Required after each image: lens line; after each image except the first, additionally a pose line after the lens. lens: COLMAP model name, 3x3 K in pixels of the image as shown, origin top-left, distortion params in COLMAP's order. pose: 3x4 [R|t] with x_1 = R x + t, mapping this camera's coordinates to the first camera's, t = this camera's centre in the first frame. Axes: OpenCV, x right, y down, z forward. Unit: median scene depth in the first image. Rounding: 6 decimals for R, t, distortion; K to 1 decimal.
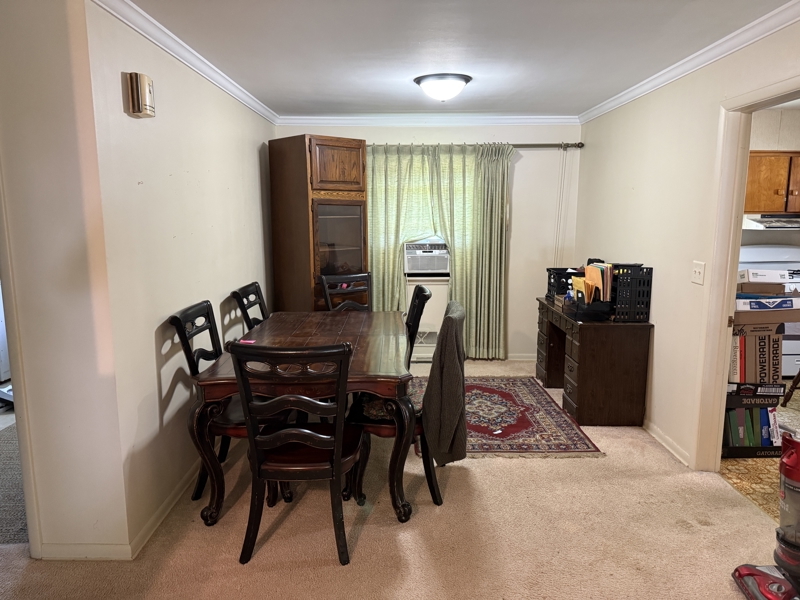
lens RADIAL K [[564.5, 0, 400.0], [0, 564.5, 300.0], [0, 0, 1]] dist [0.064570, -0.064539]
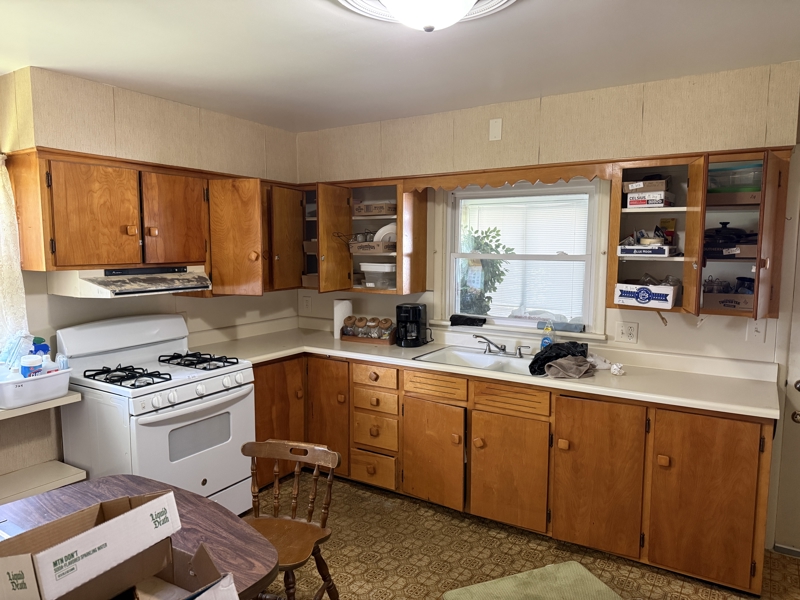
lens RADIAL K [[564.5, 0, 400.0], [0, 564.5, 300.0], [0, 0, 1]] dist [0.064570, -0.064539]
pose [[0.536260, -0.083641, 0.839898, 0.318489], [0.122792, 0.992223, 0.020410, -0.096683], [-0.835073, 0.092187, 0.542360, 0.466385]]
